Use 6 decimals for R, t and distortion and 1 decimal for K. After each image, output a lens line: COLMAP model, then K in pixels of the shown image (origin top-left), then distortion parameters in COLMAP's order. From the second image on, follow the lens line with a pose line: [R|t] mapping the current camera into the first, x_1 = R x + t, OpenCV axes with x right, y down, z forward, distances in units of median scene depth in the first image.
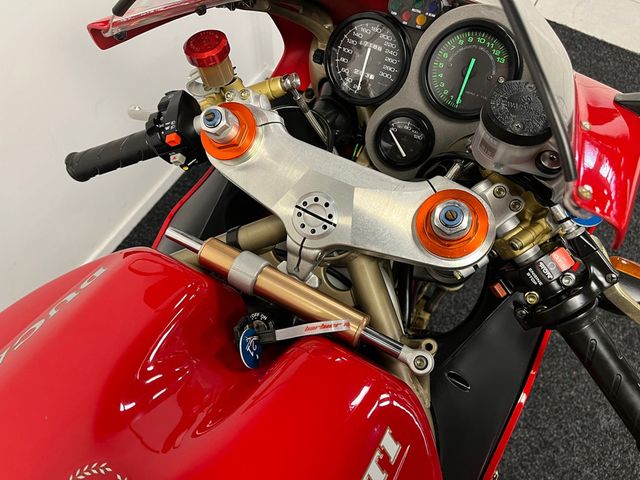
lens RADIAL K [[480.9, 0, 320.0], [0, 480.9, 240.0], [0, 0, 1]] dist [0.071769, -0.146990]
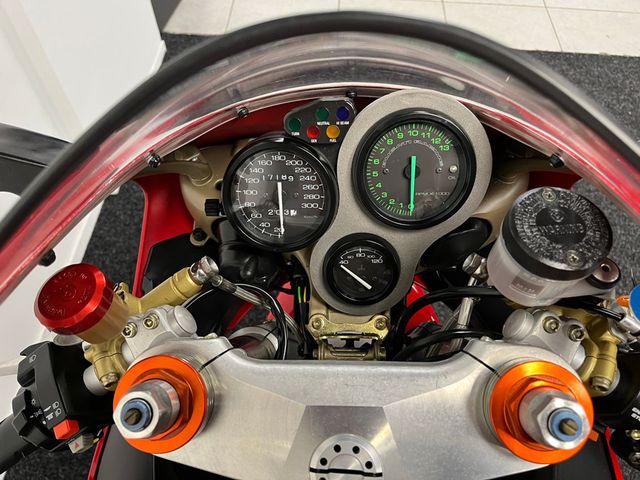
lens RADIAL K [[480.9, 0, 320.0], [0, 480.9, 240.0], [0, 0, 1]] dist [0.071769, -0.146990]
pose [[0.886565, -0.381454, 0.261717, -0.078451], [0.399806, 0.916410, -0.018671, -0.287574], [-0.232718, 0.121189, 0.964964, 0.278321]]
